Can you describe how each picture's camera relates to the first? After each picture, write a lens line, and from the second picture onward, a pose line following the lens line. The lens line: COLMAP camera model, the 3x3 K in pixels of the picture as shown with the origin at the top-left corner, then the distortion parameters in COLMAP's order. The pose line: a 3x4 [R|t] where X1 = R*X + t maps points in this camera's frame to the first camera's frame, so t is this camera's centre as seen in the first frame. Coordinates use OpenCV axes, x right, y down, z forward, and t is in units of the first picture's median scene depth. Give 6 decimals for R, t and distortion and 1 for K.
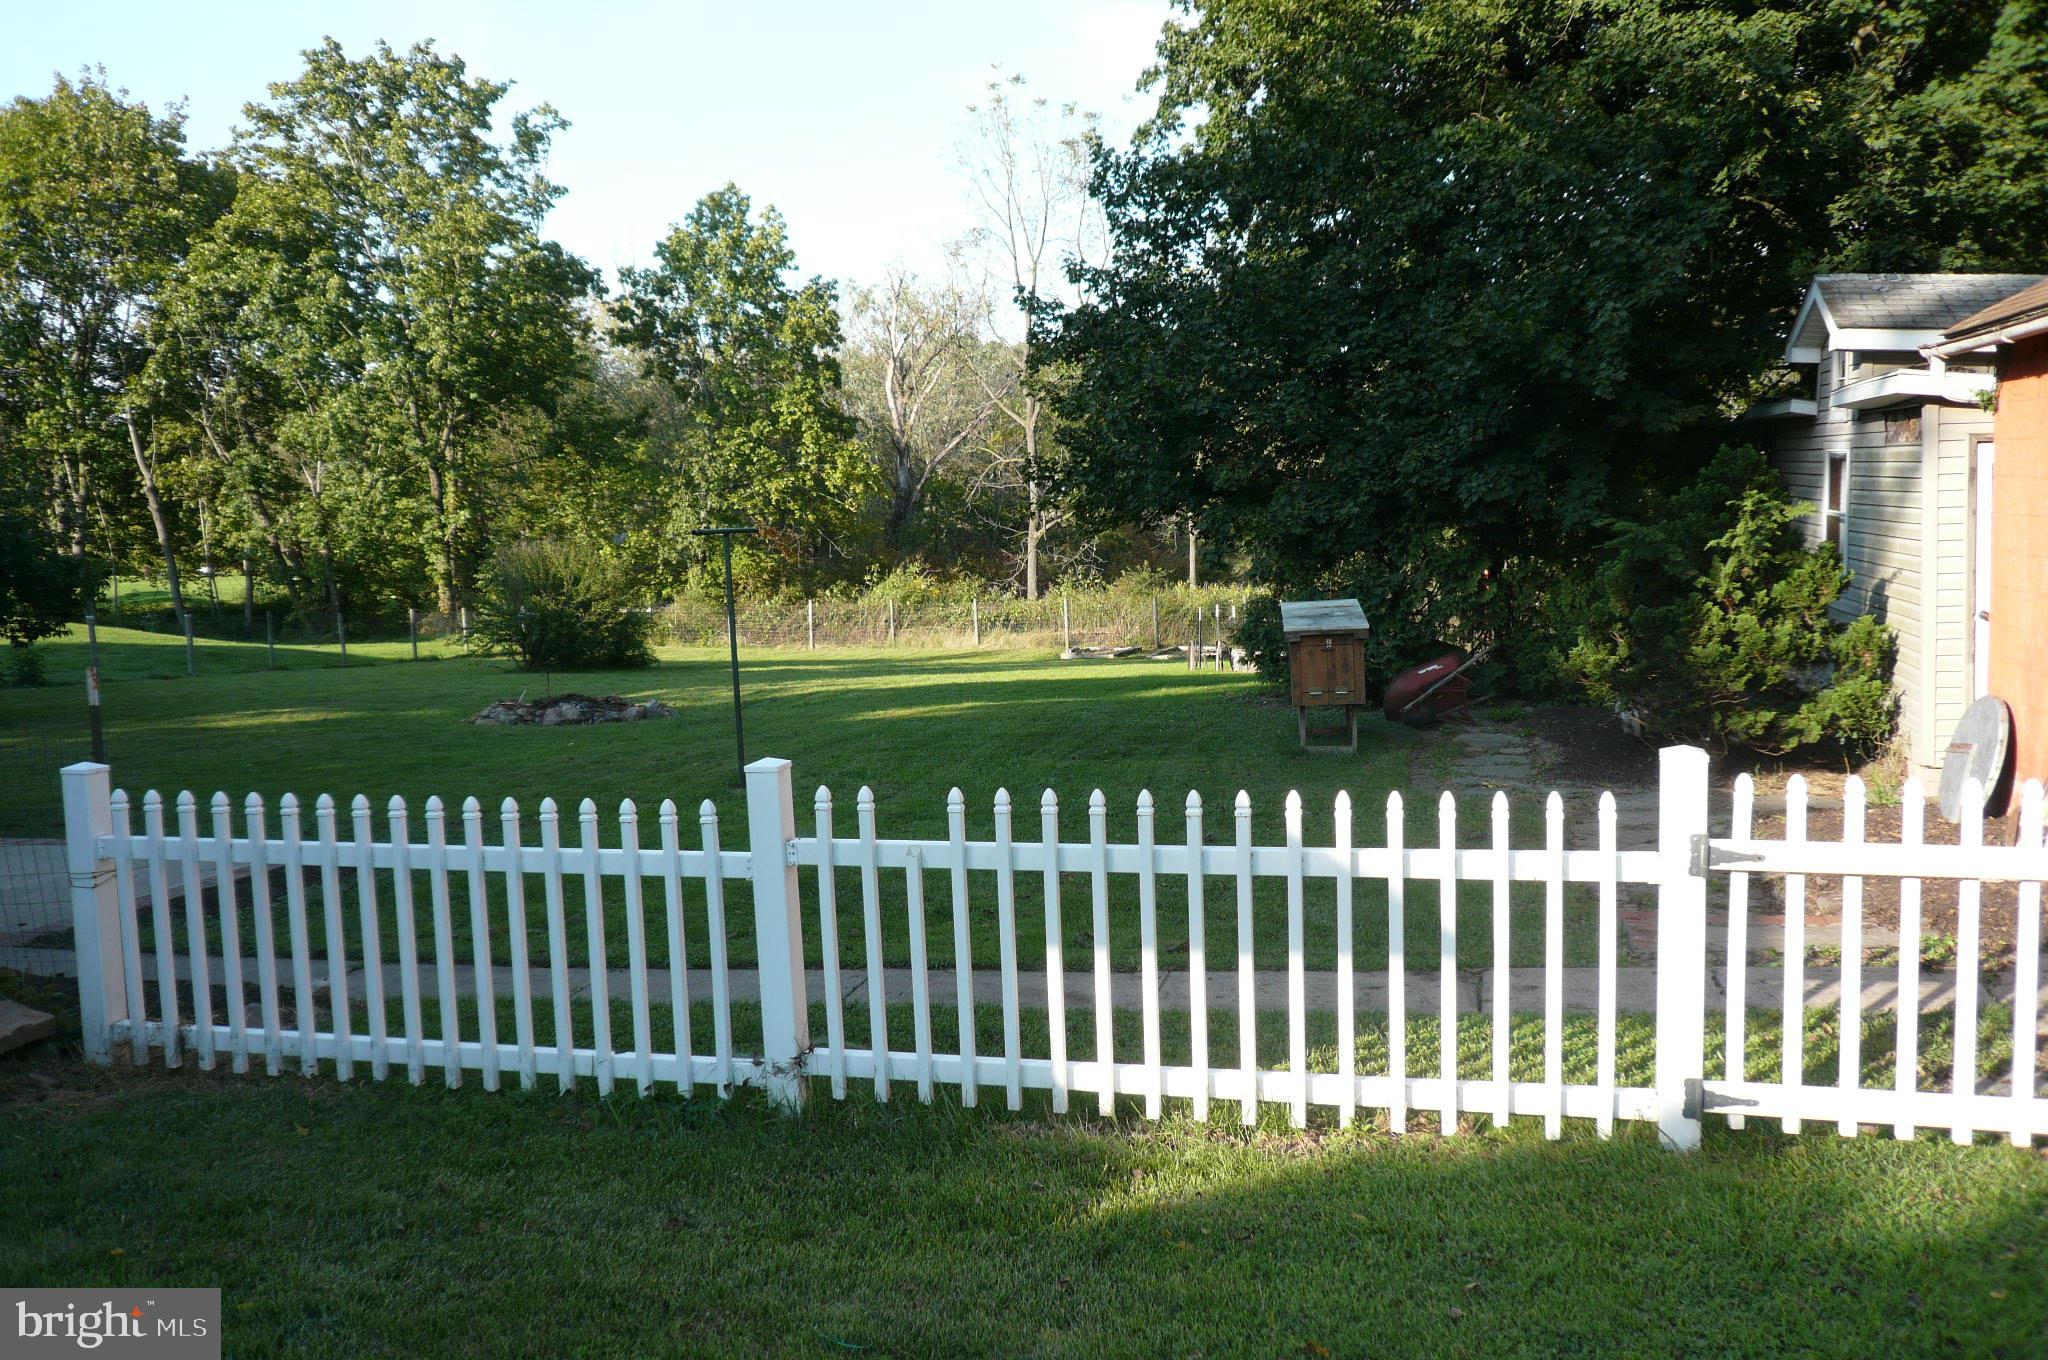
lens RADIAL K [[1729.1, 0, 1056.5], [0, 1729.1, 696.8], [0, 0, 1]] dist [-0.071765, 0.088443]
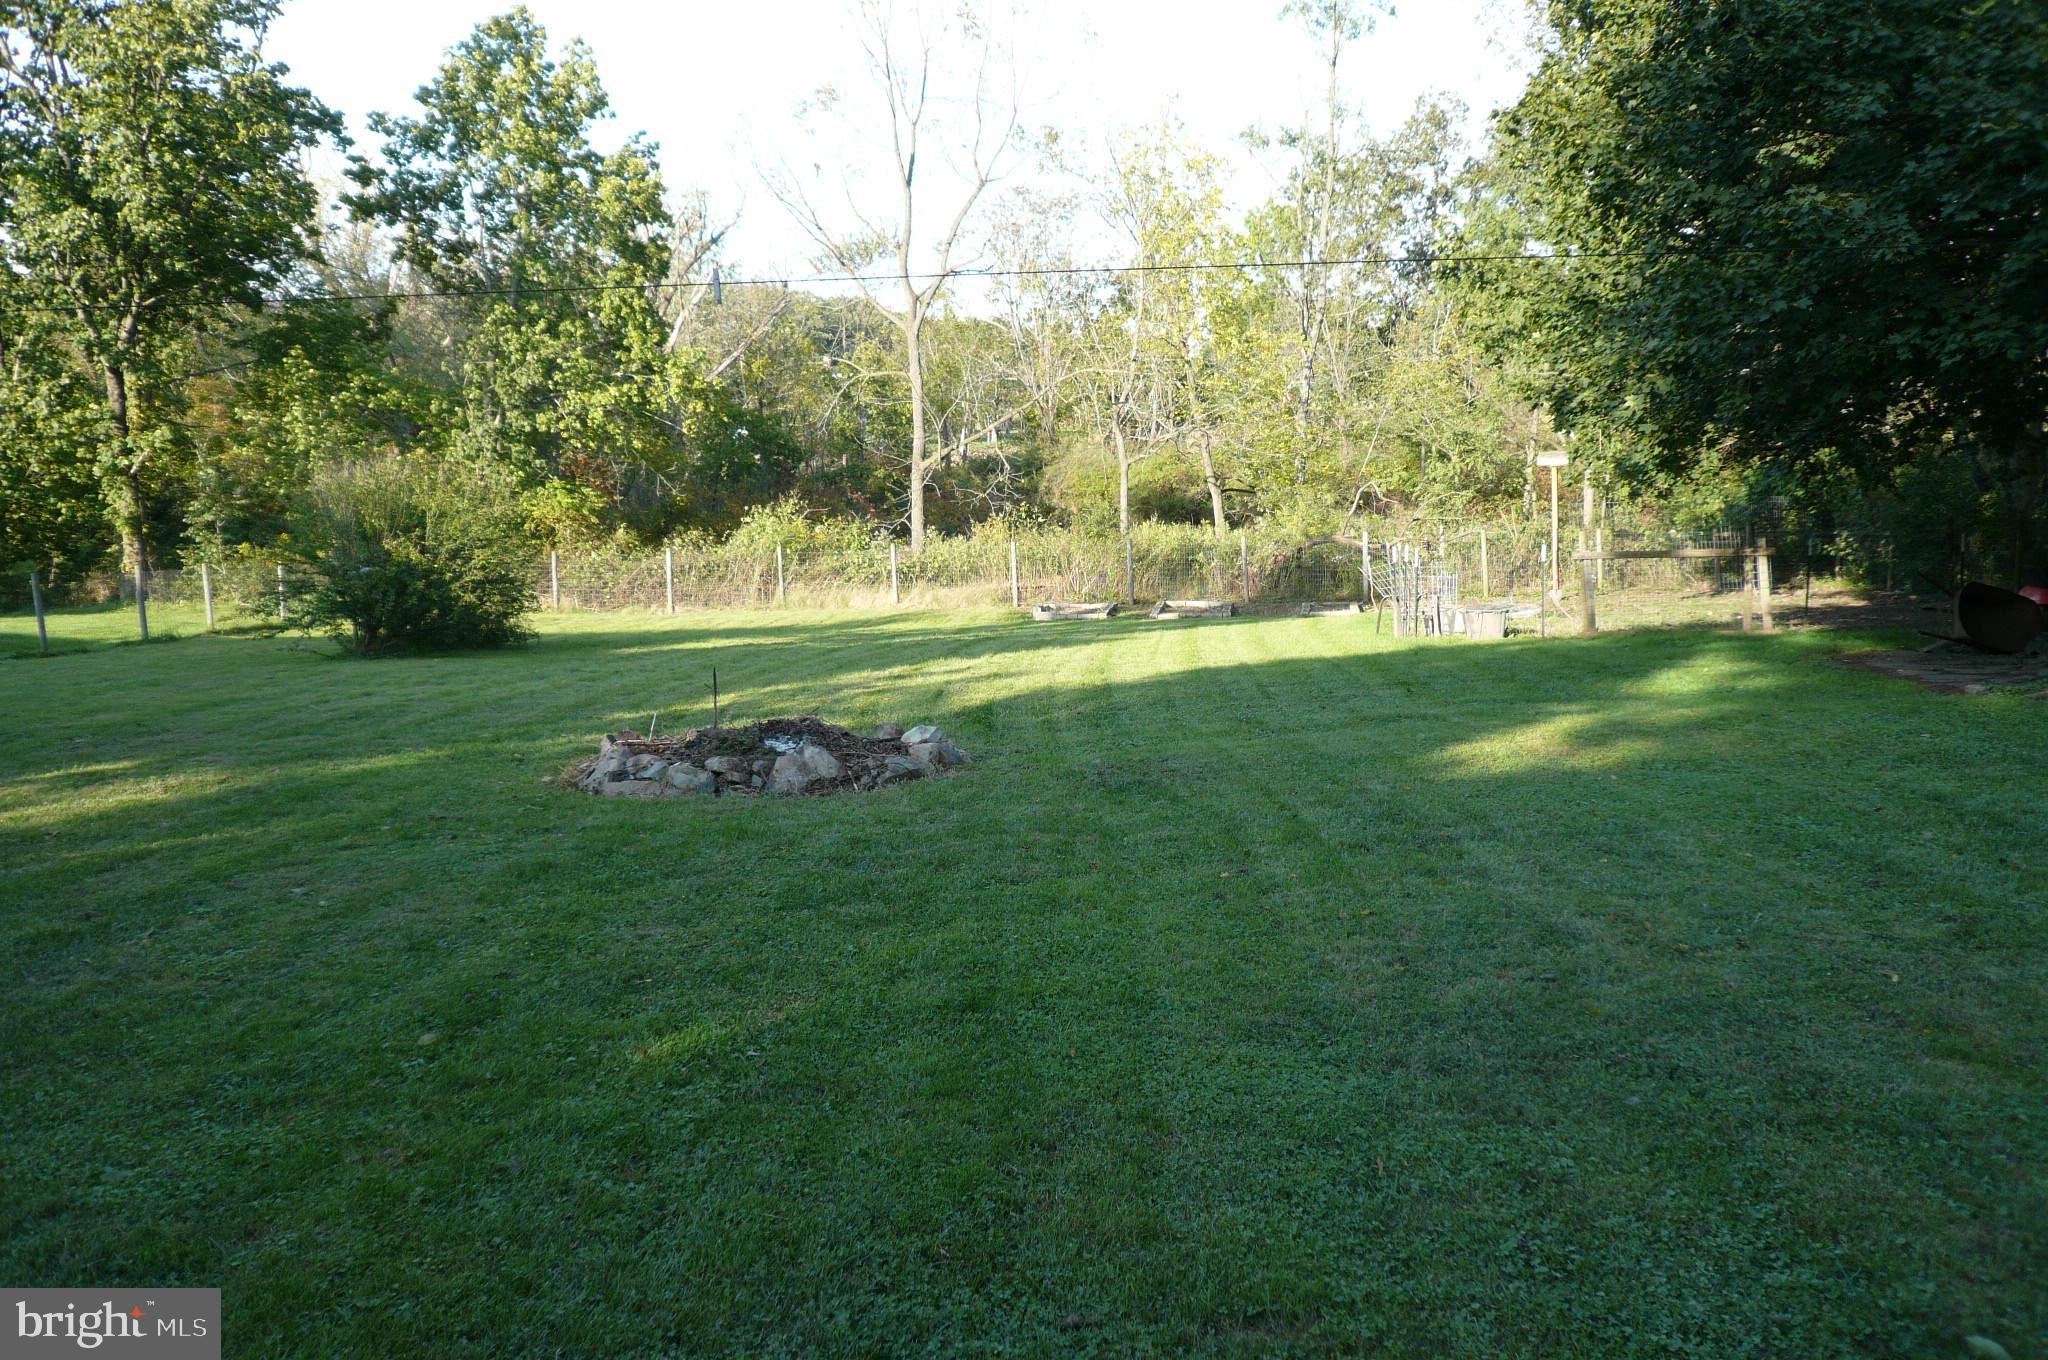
lens RADIAL K [[1729.1, 0, 1043.5], [0, 1729.1, 683.5], [0, 0, 1]] dist [-0.071765, 0.088443]
pose [[0.977553, -0.025093, 0.209191, -0.131425], [0.020992, 0.999542, 0.021805, -0.009218], [-0.209643, -0.016925, 0.977632, 0.209505]]
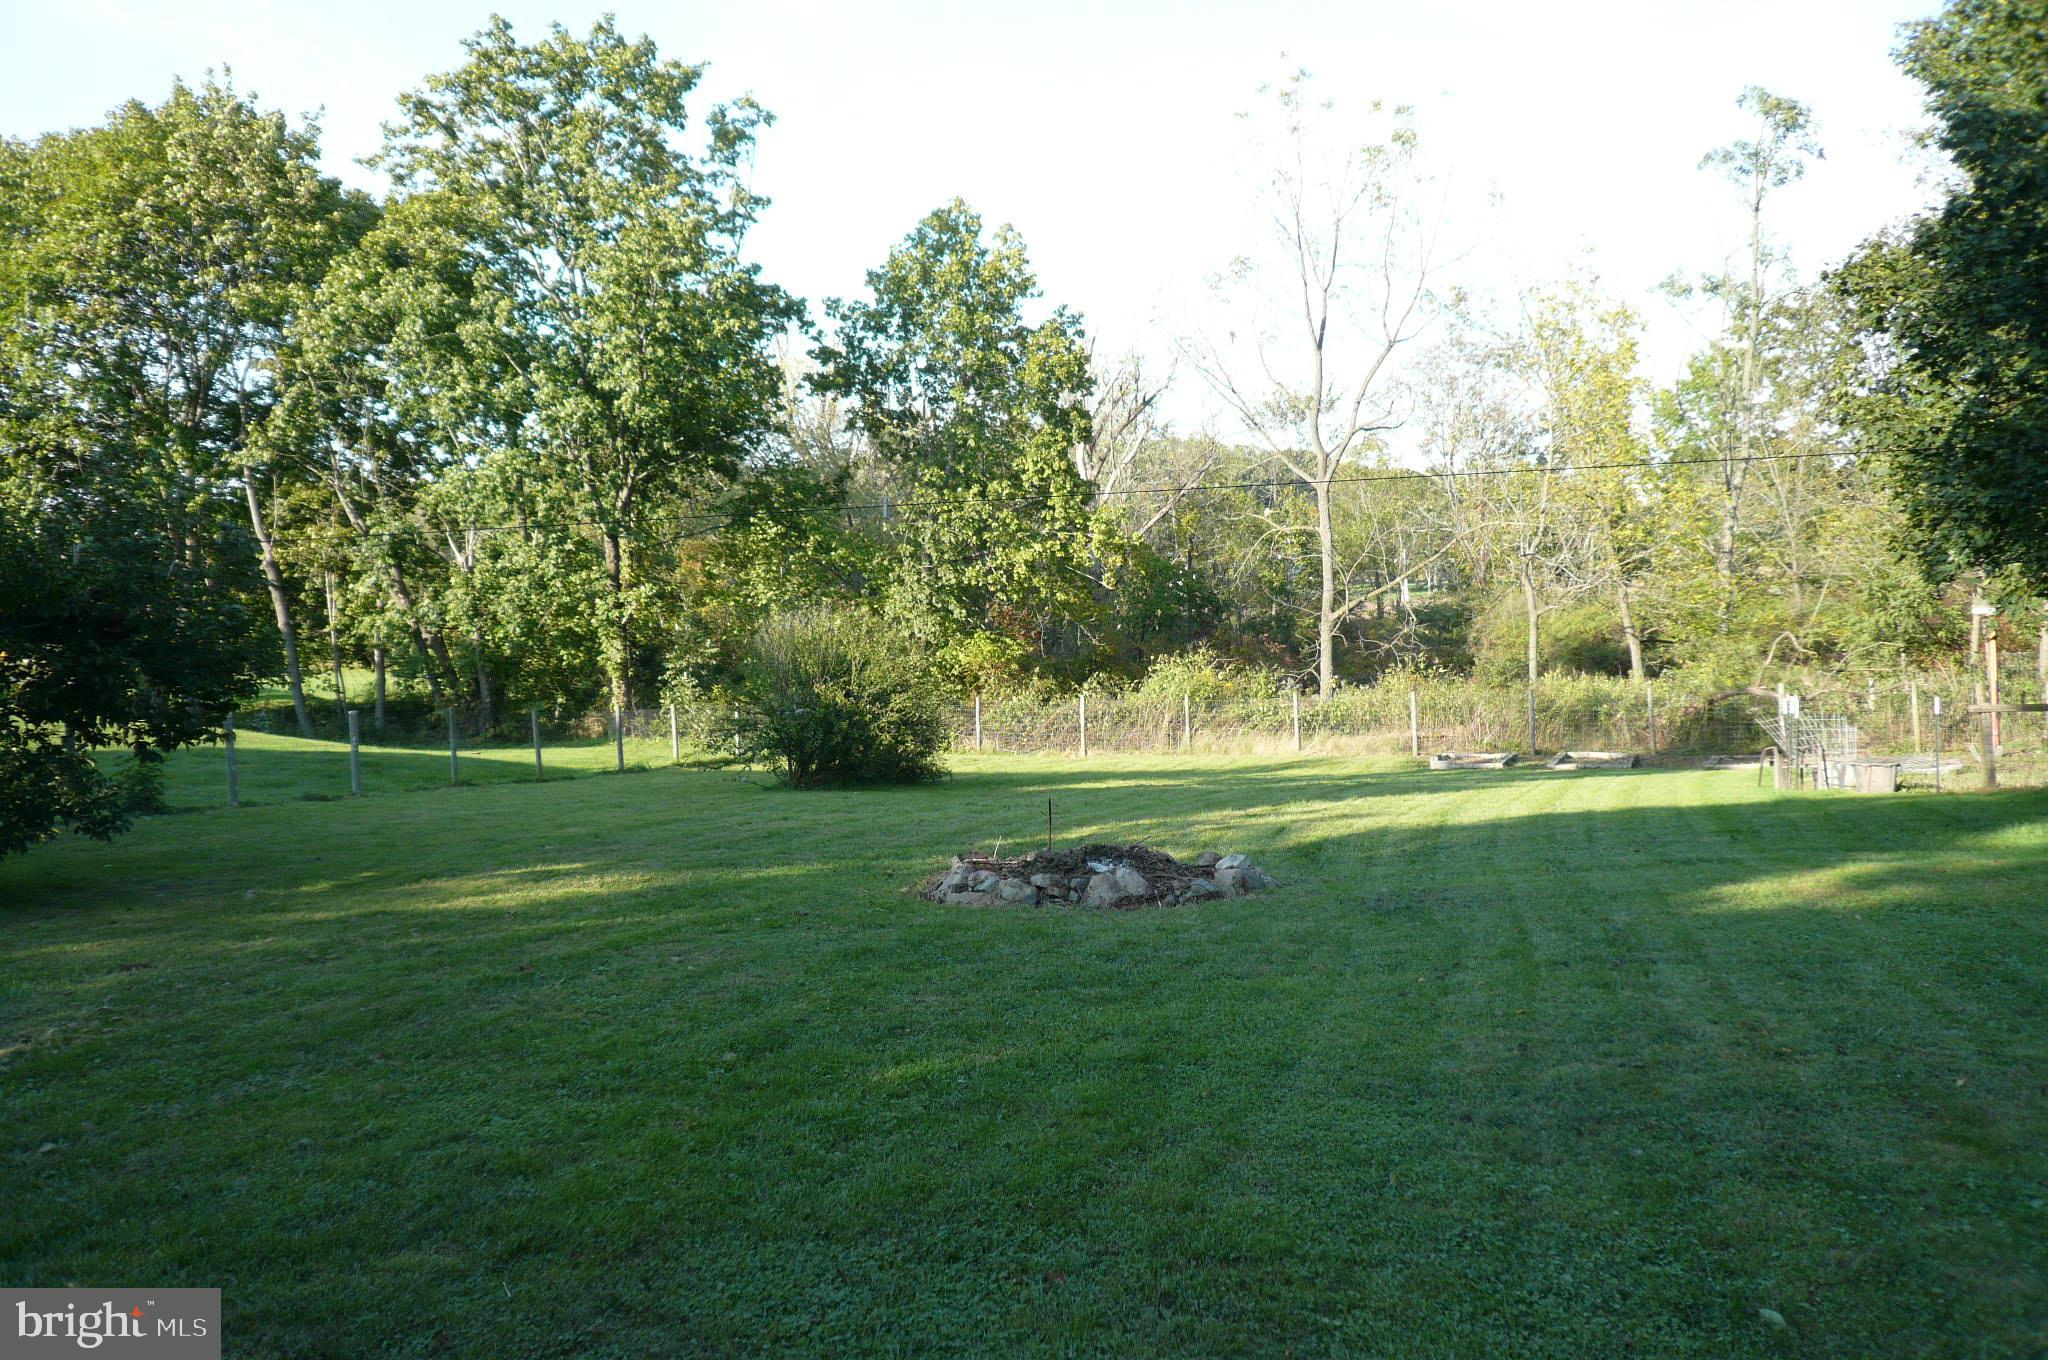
lens RADIAL K [[1729.1, 0, 1047.3], [0, 1729.1, 733.9], [0, 0, 1]] dist [-0.071765, 0.088443]
pose [[0.999129, -0.000088, -0.041726, -0.116691], [-0.001491, 0.999284, -0.037801, -0.007073], [0.041699, 0.037830, 0.998414, 0.182760]]
